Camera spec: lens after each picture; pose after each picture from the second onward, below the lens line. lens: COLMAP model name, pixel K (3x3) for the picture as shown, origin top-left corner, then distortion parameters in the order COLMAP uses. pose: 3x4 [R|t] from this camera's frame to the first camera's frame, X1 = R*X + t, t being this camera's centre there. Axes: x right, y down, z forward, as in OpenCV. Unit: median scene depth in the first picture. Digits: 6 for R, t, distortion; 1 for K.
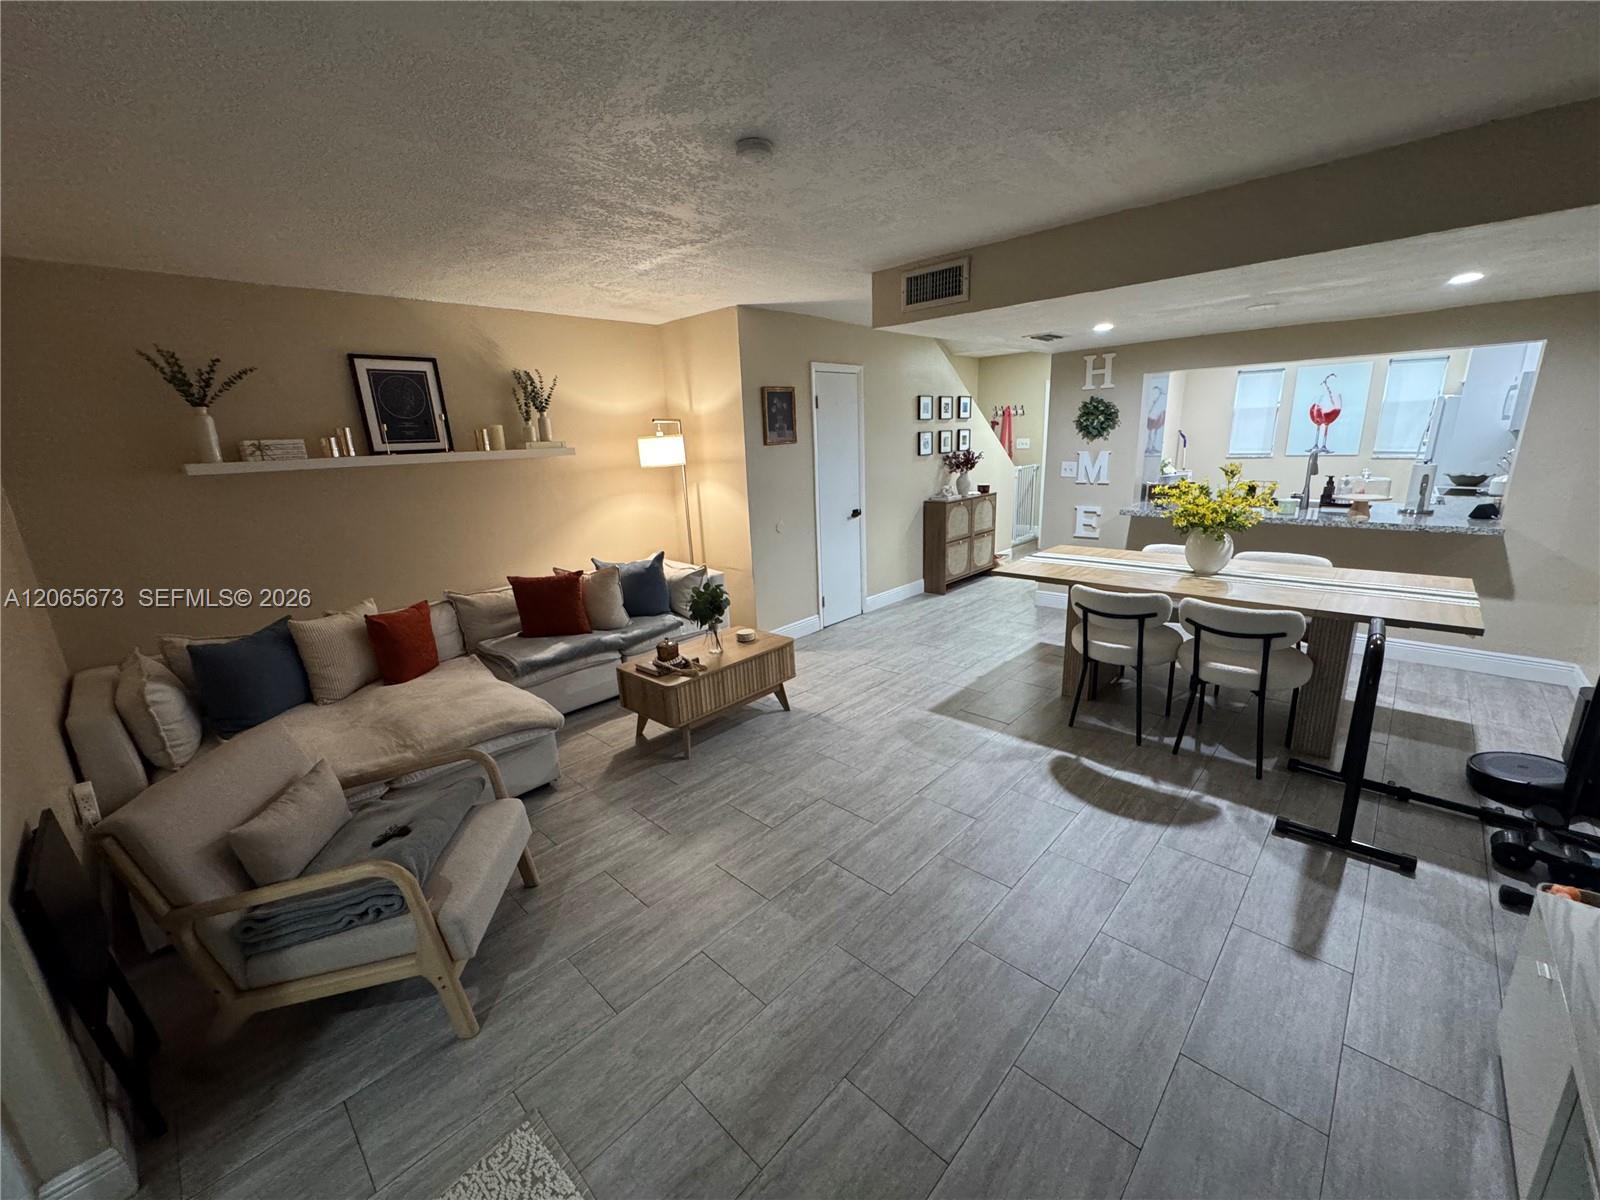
lens RADIAL K [[641.8, 0, 803.0], [0, 641.8, 603.0], [0, 0, 1]] dist [-0.003958, 0.000041]
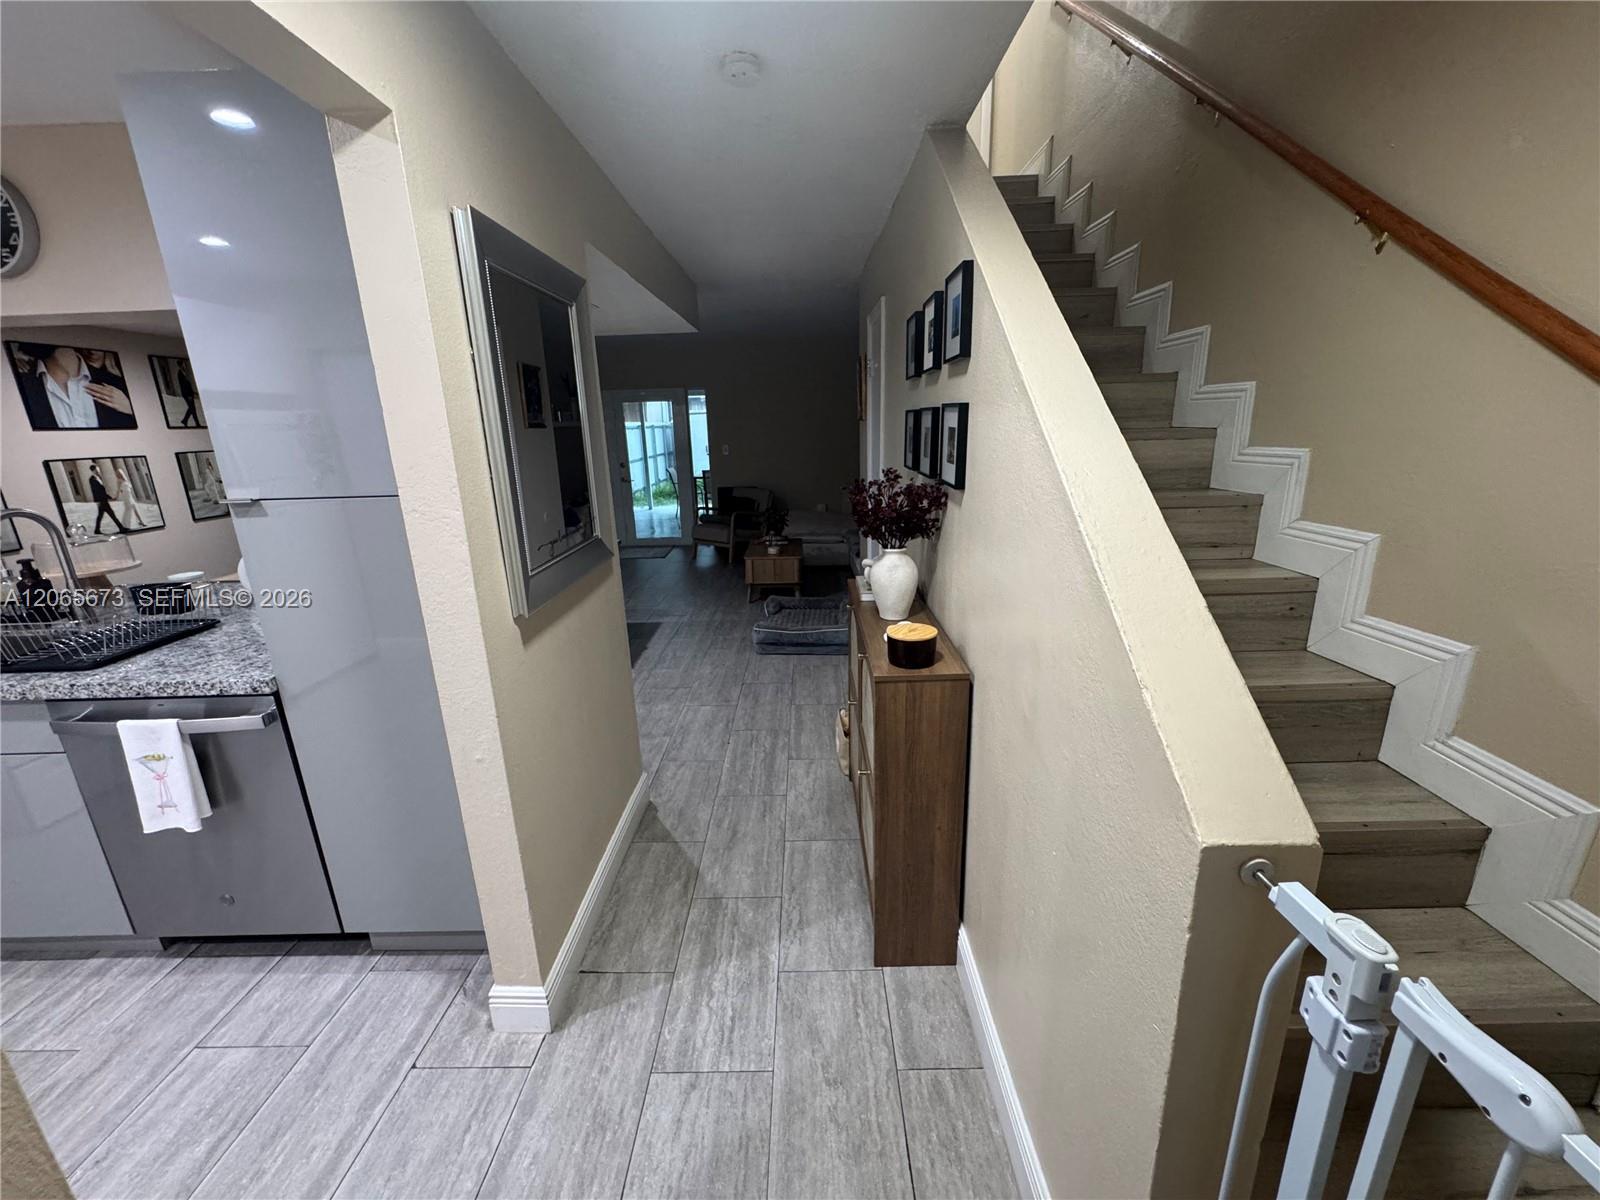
lens RADIAL K [[641.8, 0, 803.7], [0, 641.8, 598.5], [0, 0, 1]] dist [-0.003958, 0.000041]
pose [[-0.725988, 0.240636, -0.644233, 0.873901], [-0.122275, 0.876690, 0.465257, -0.571759], [0.676750, 0.416545, -0.607042, 2.072432]]
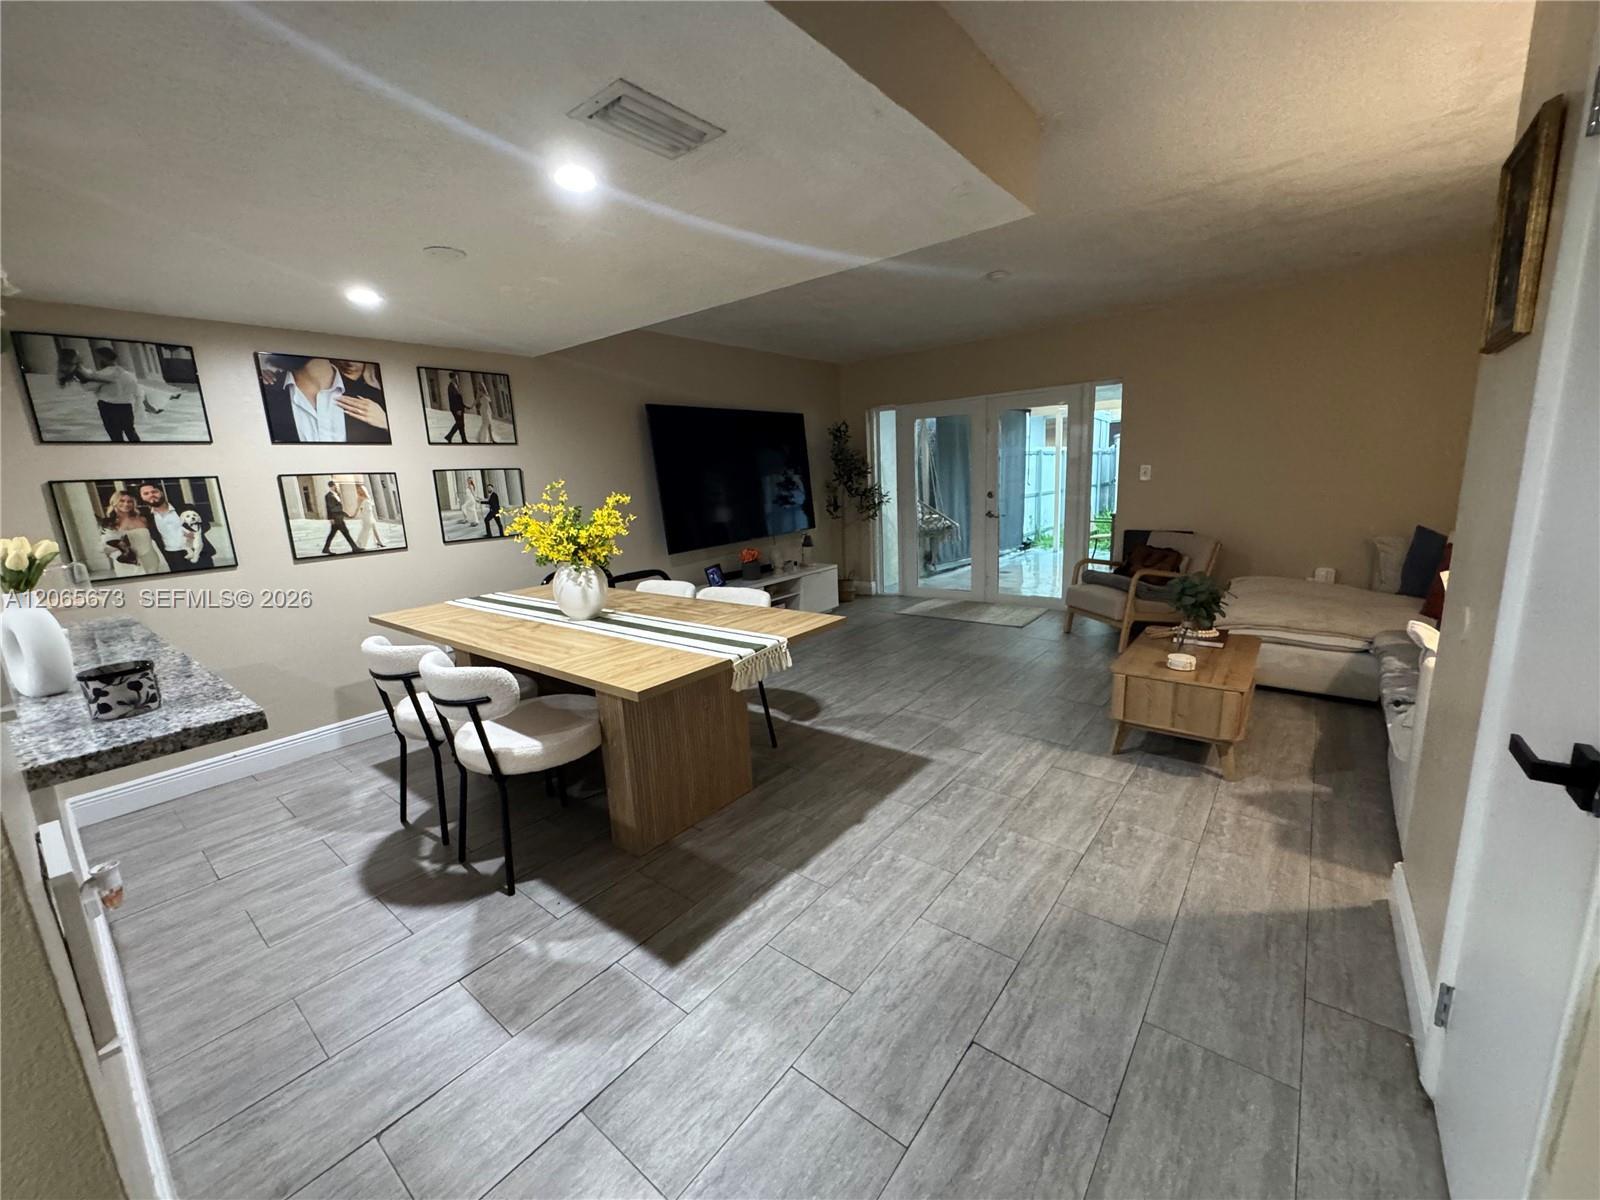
lens RADIAL K [[641.8, 0, 799.7], [0, 641.8, 602.0], [0, 0, 1]] dist [-0.003958, 0.000041]
pose [[-0.992697, 0.103259, -0.062377, 0.396427], [0.065190, 0.894228, 0.442840, -0.377423], [0.101506, 0.435539, -0.894428, 1.644117]]
